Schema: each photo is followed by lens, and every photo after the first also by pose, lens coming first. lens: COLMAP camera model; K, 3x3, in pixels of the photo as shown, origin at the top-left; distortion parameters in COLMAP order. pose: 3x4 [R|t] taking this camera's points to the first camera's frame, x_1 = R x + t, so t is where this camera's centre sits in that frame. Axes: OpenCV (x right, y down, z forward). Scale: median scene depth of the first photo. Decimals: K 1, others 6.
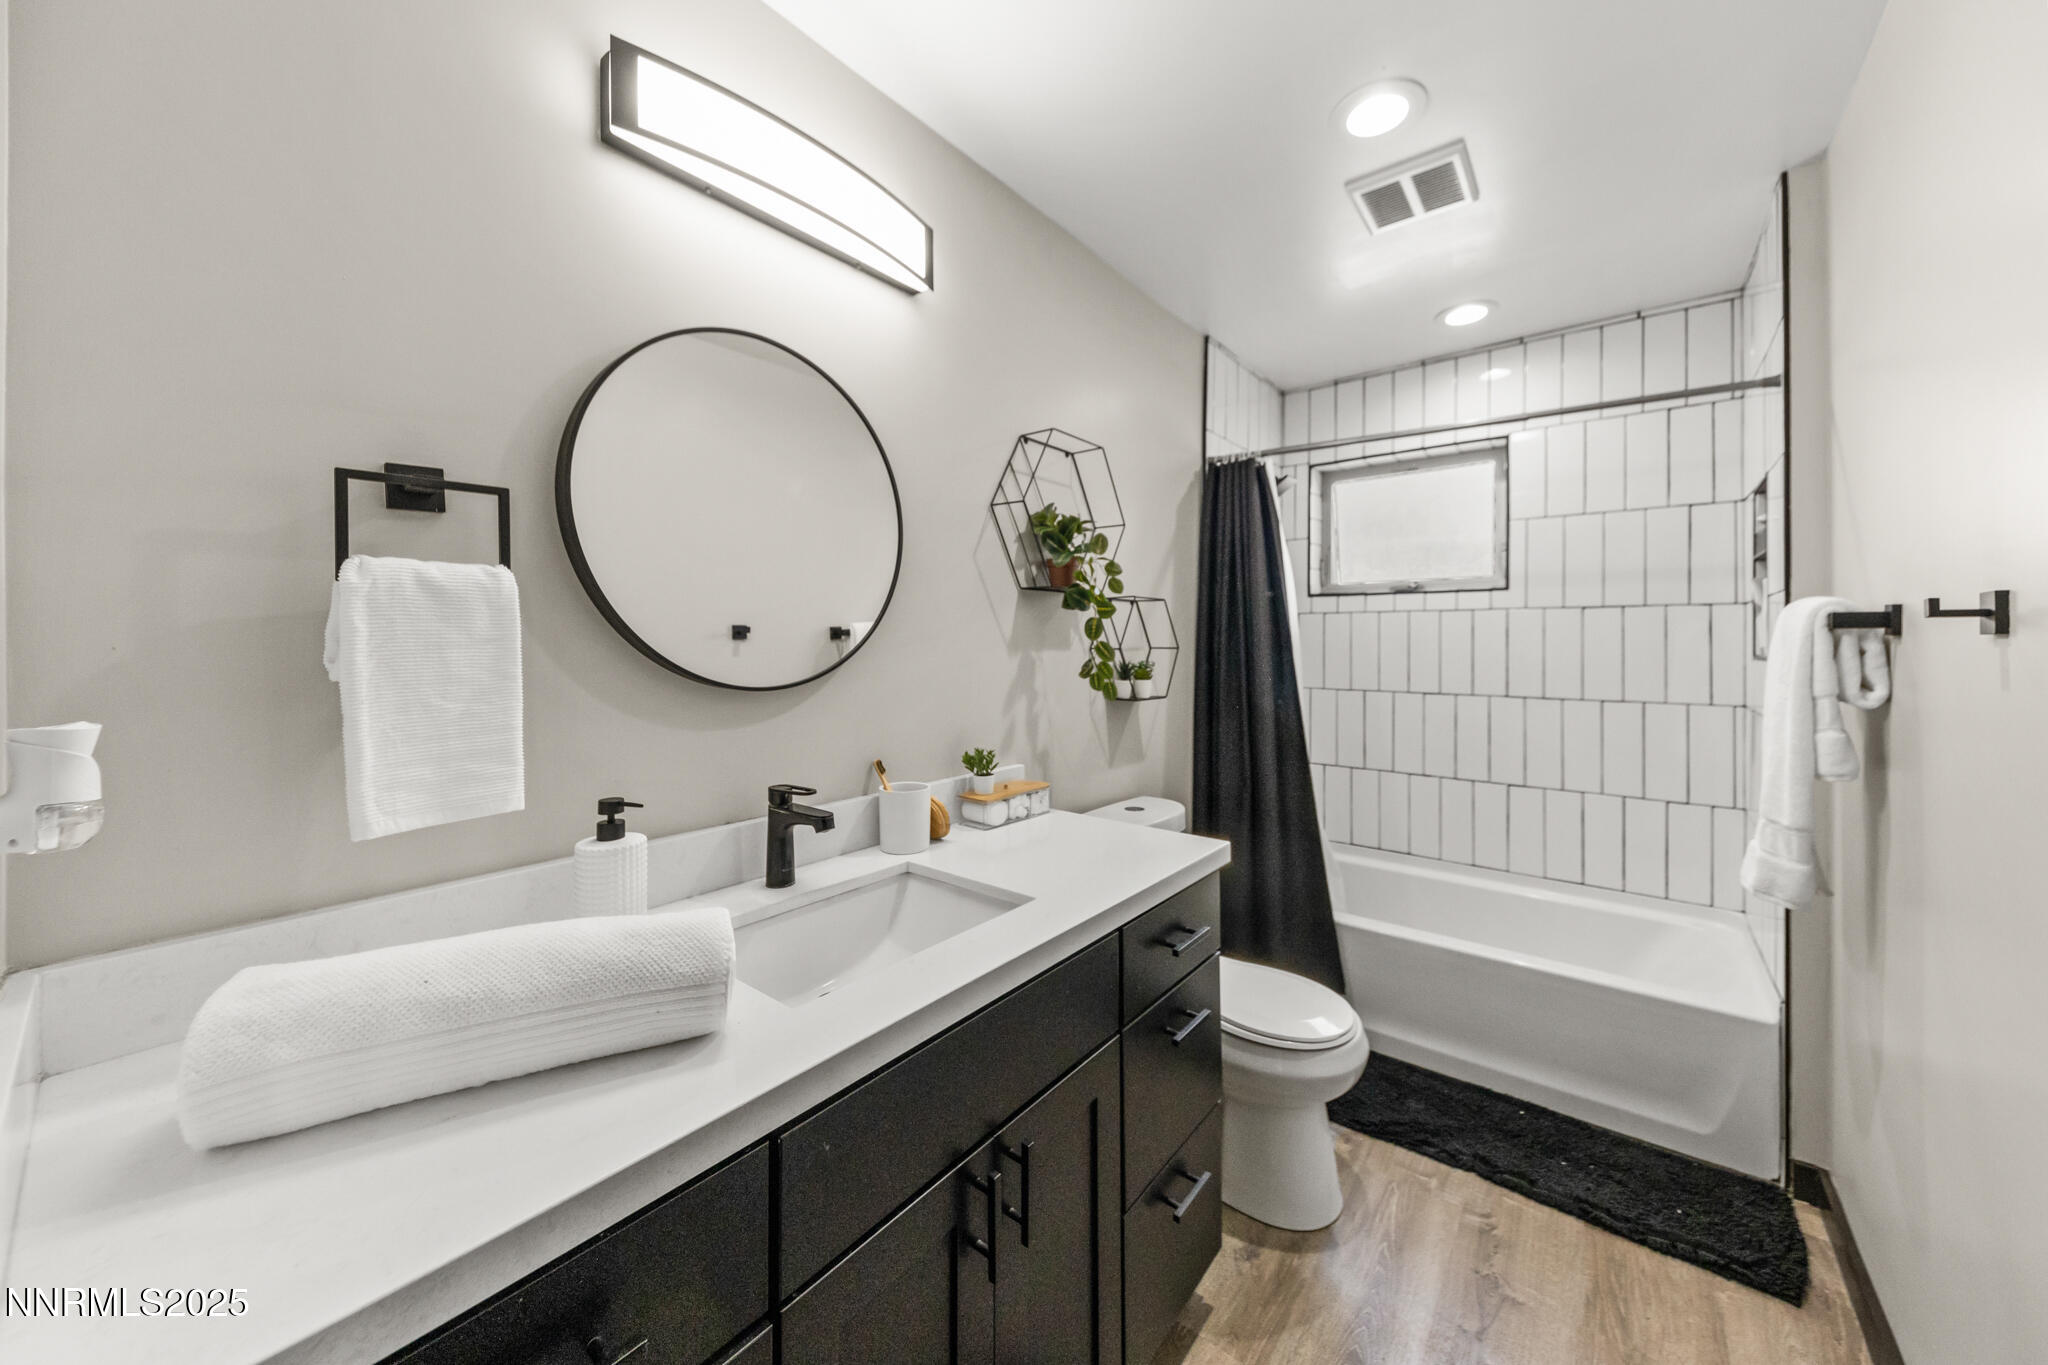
lens RADIAL K [[731.1, 0, 1030.9], [0, 731.1, 640.8], [0, 0, 1]] dist [0.013681, -0.000035]
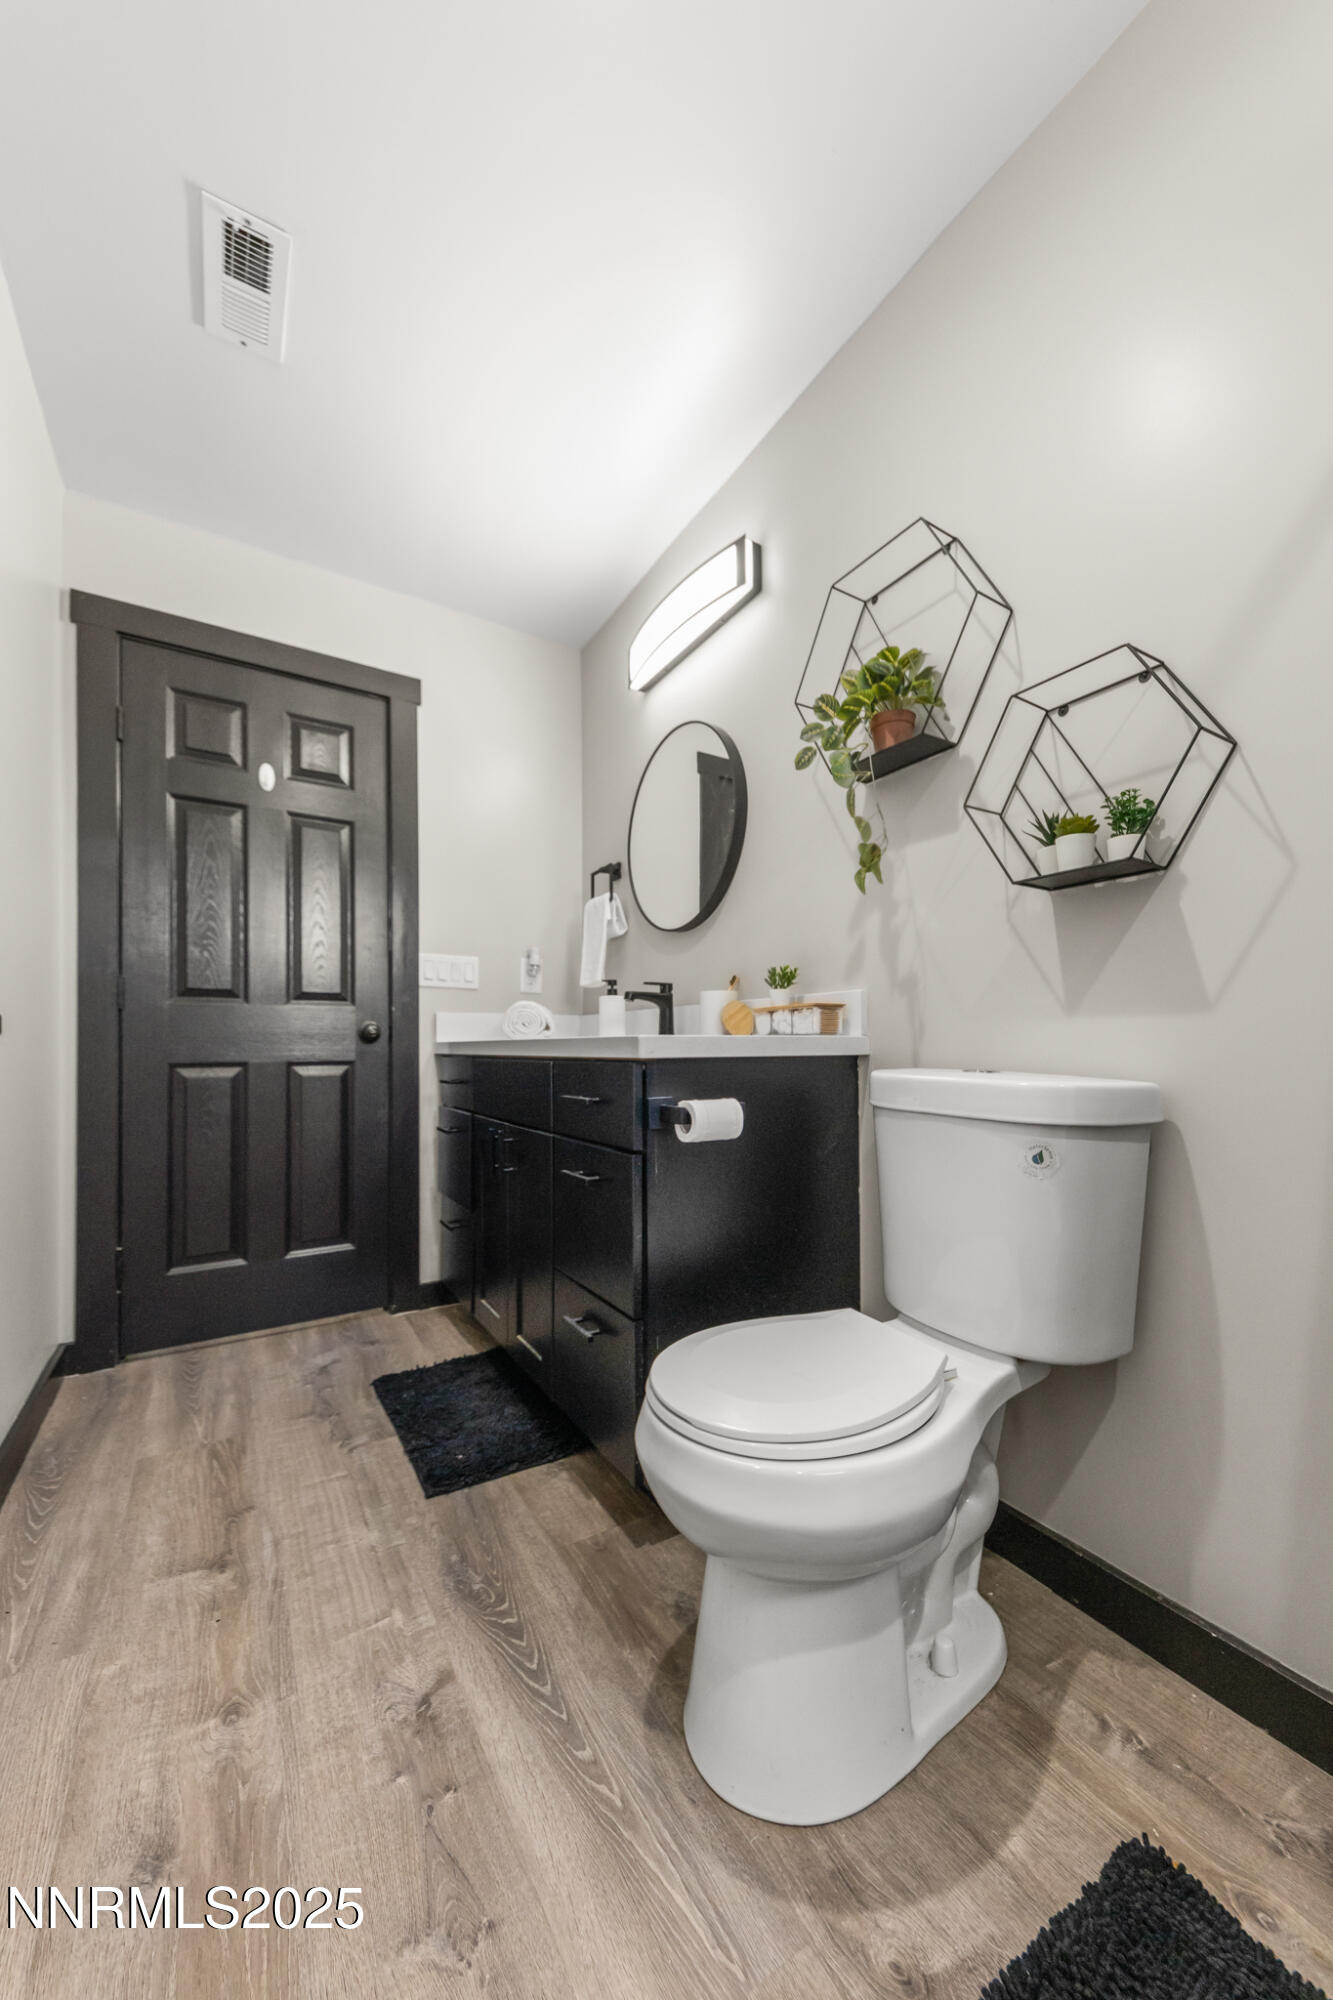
lens RADIAL K [[711.6, 0, 671.9], [0, 711.6, 1040.6], [0, 0, 1]] dist [-0.000102, -0.000077]
pose [[-0.333429, -0.000833, -0.942775, 0.944399], [0.002935, 0.999994, -0.001922, 0.257475], [0.942771, -0.003408, -0.333425, 1.198109]]
